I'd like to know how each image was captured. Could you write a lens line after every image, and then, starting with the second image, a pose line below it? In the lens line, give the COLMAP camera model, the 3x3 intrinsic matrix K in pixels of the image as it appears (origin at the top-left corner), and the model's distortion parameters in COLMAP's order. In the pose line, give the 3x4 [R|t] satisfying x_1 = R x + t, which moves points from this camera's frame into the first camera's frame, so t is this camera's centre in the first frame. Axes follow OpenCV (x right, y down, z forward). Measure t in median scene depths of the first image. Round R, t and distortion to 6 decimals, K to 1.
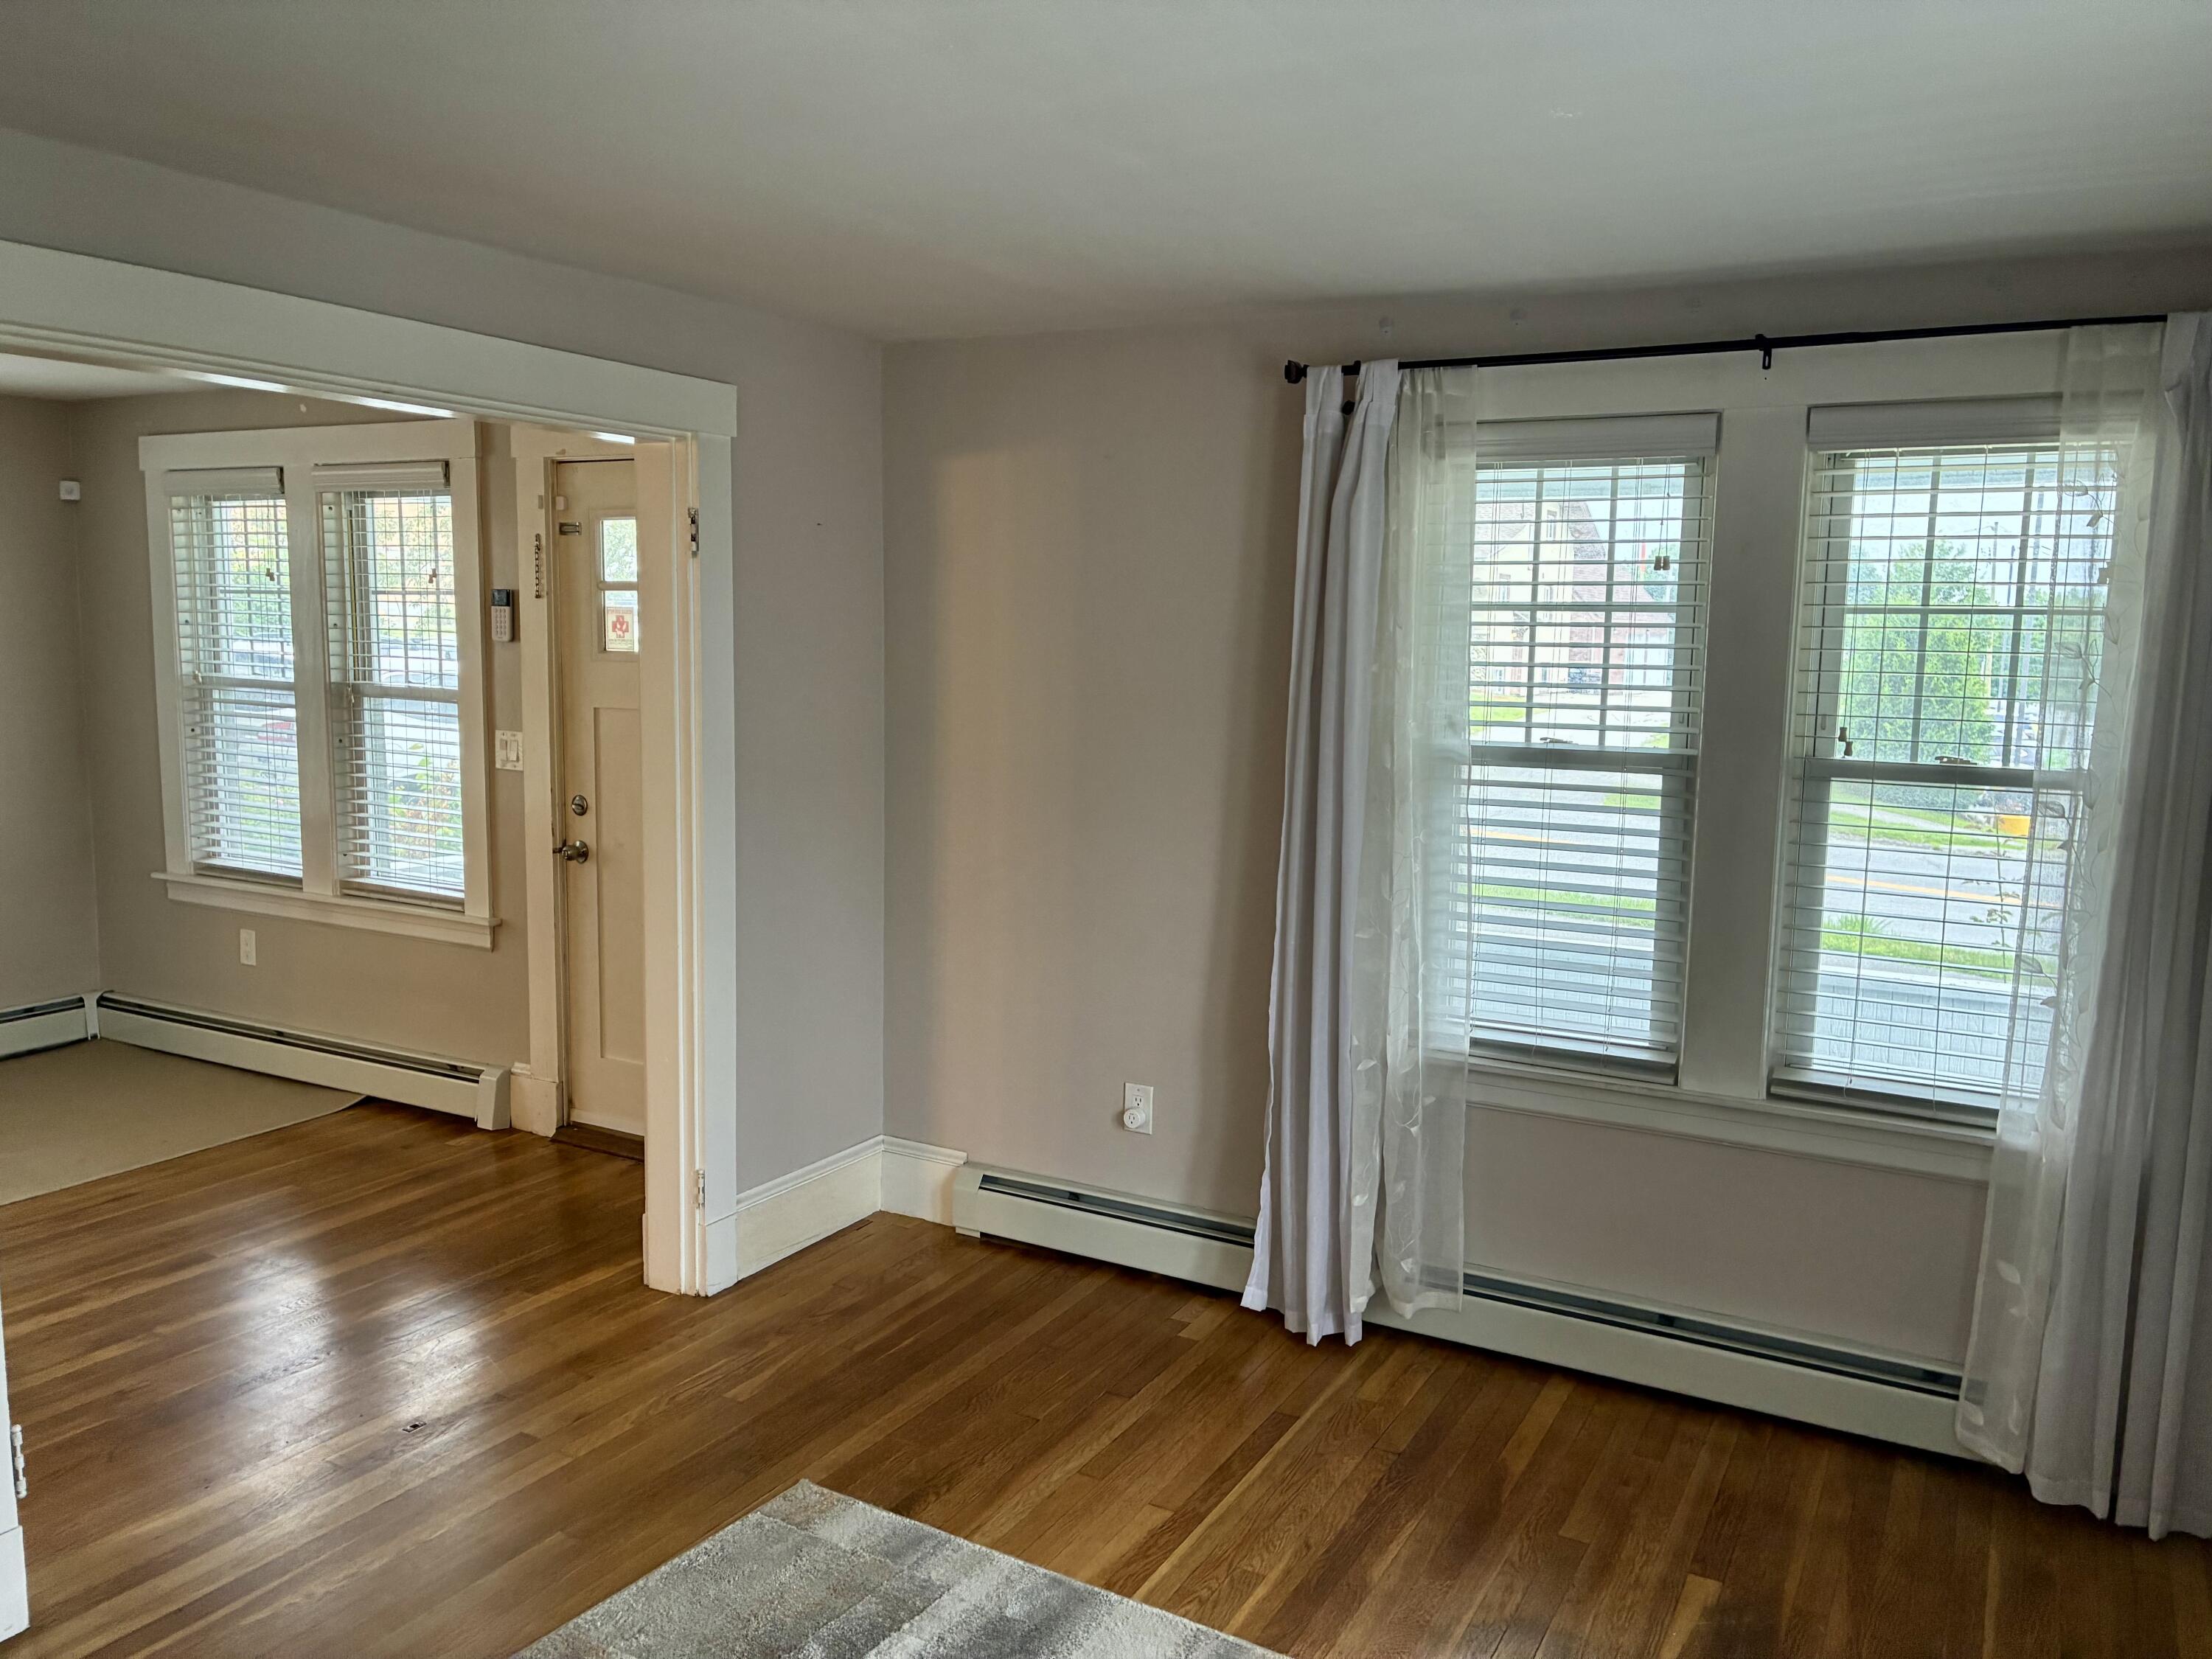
lens RADIAL K [[1682.9, 0, 1109.1], [0, 1682.9, 837.7], [0, 0, 1]] dist [0.054587, -0.065647]
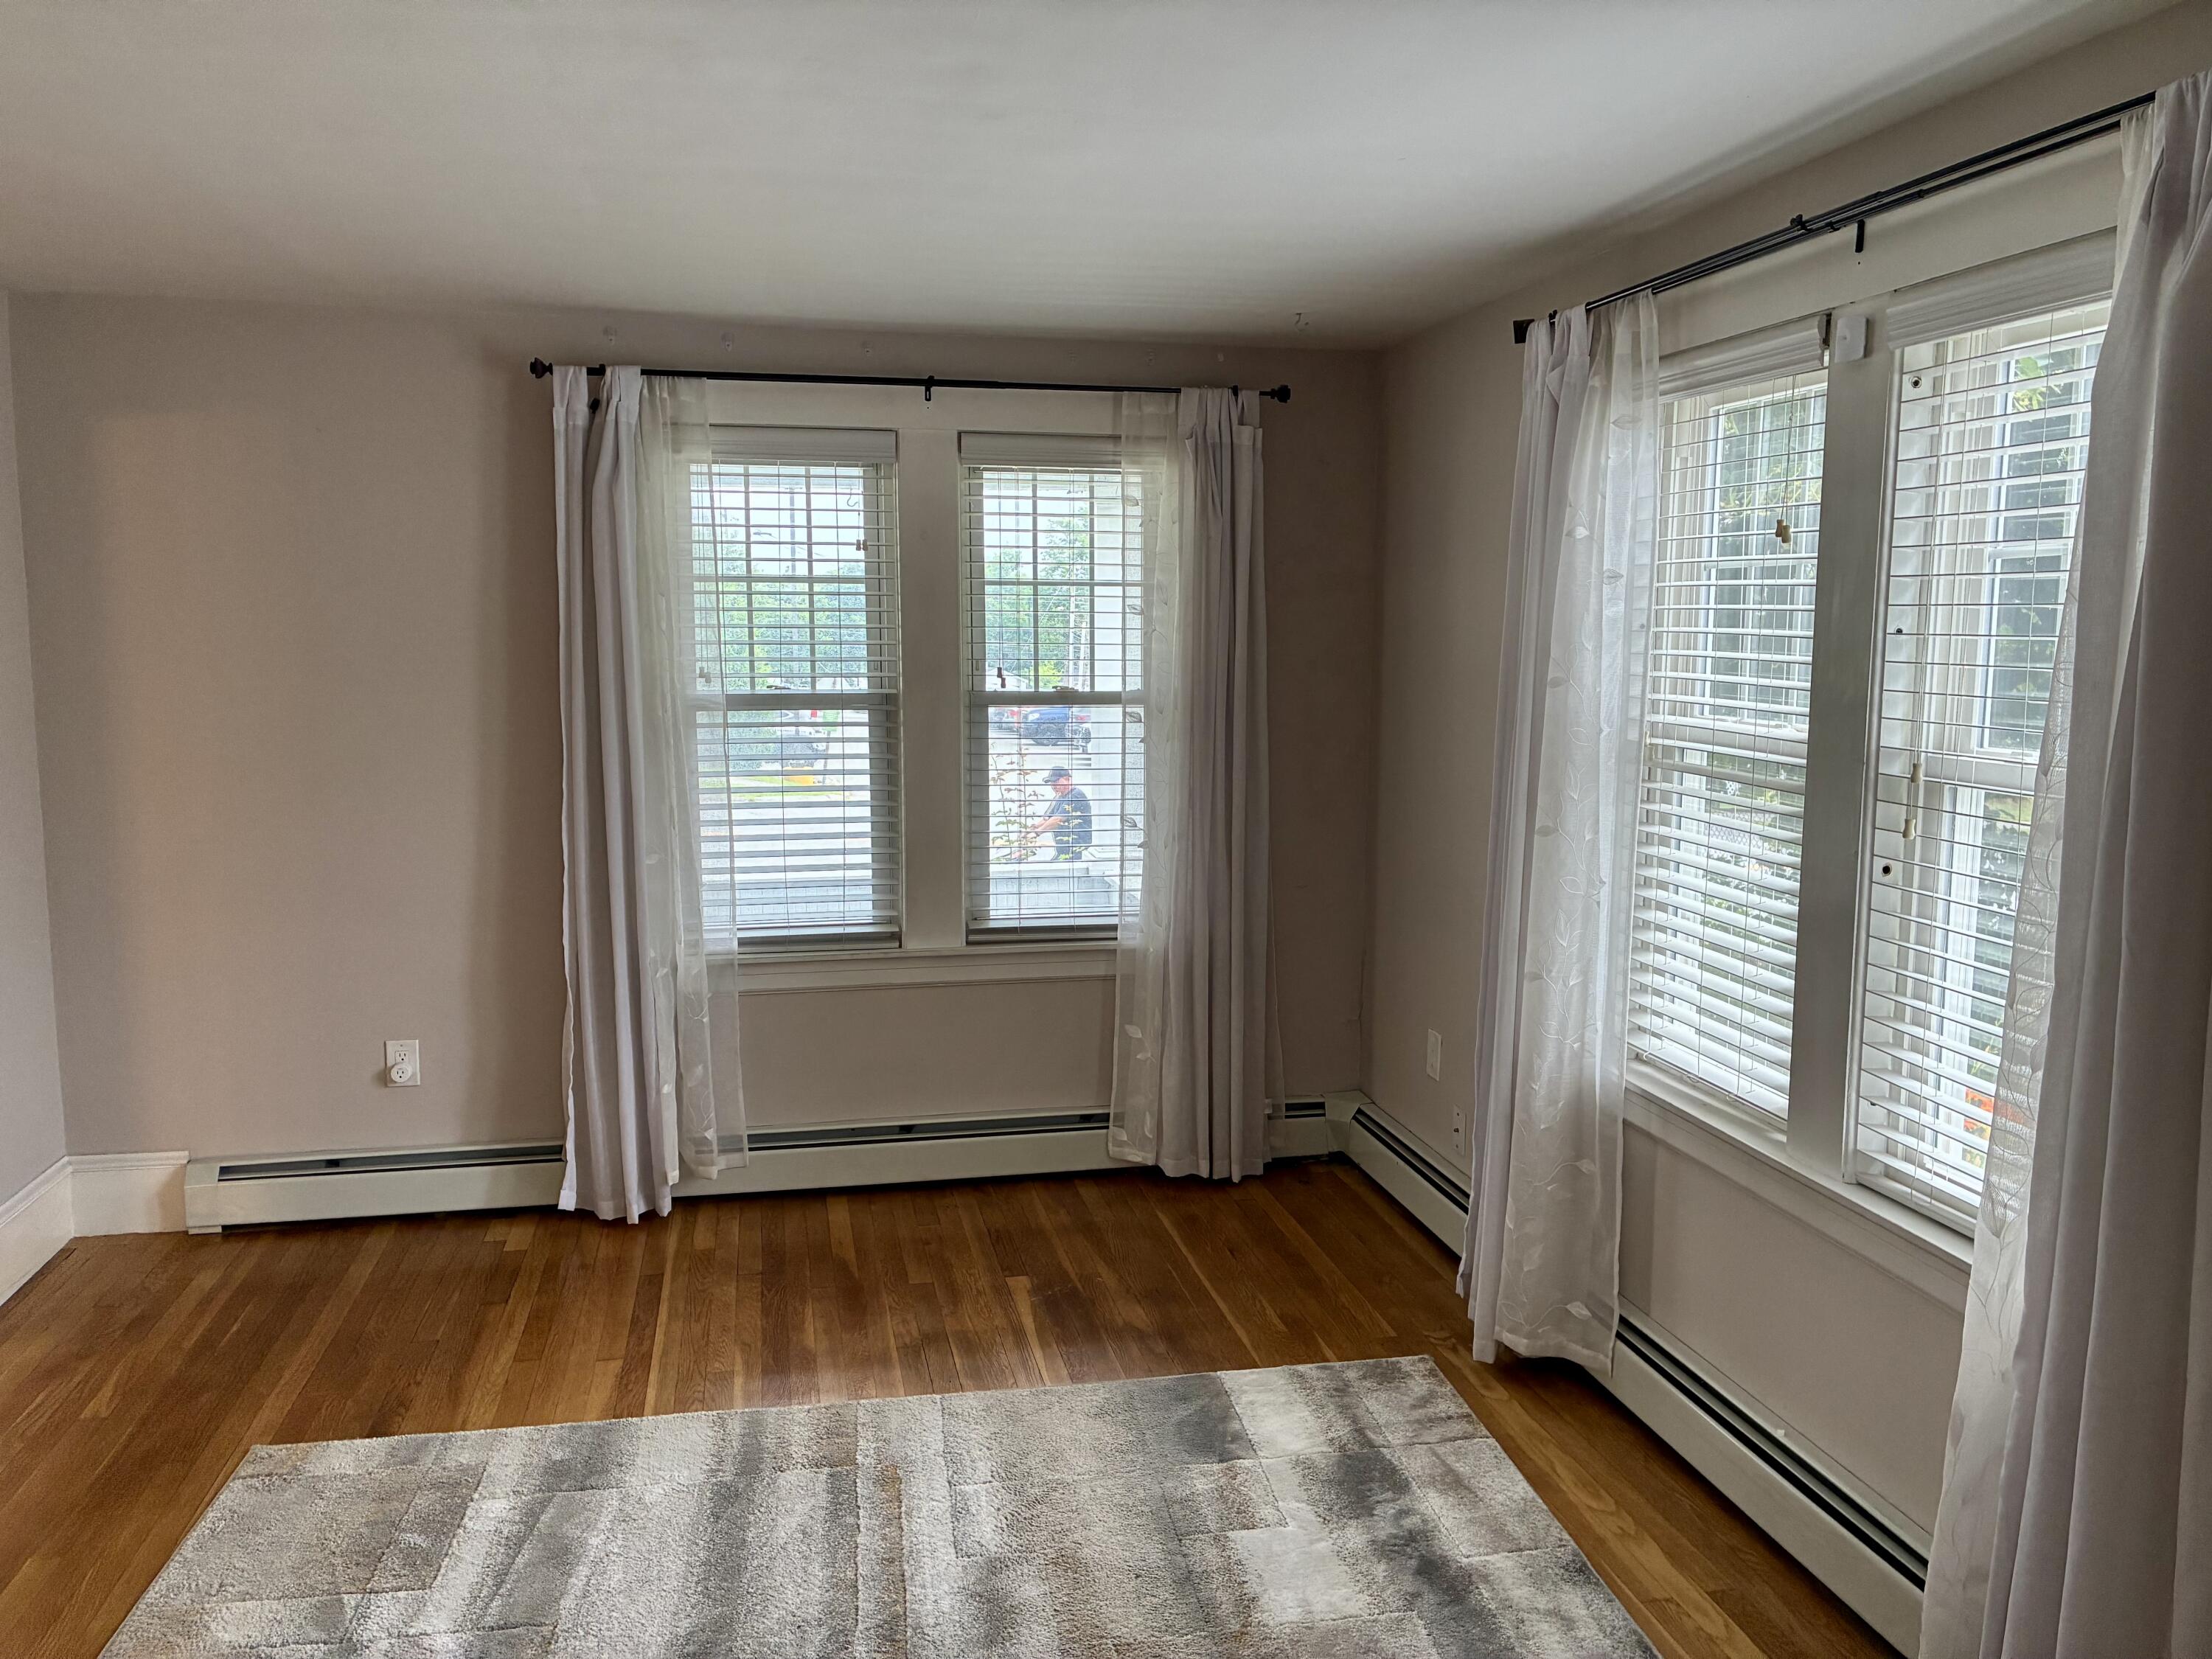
lens RADIAL K [[1682.9, 0, 1100.2], [0, 1682.9, 824.8], [0, 0, 1]] dist [0.054587, -0.065647]
pose [[0.762347, -0.091354, 0.640688, -0.375456], [0.091112, 0.995277, 0.033501, 0.023314], [-0.640723, 0.032835, 0.767070, -0.095617]]
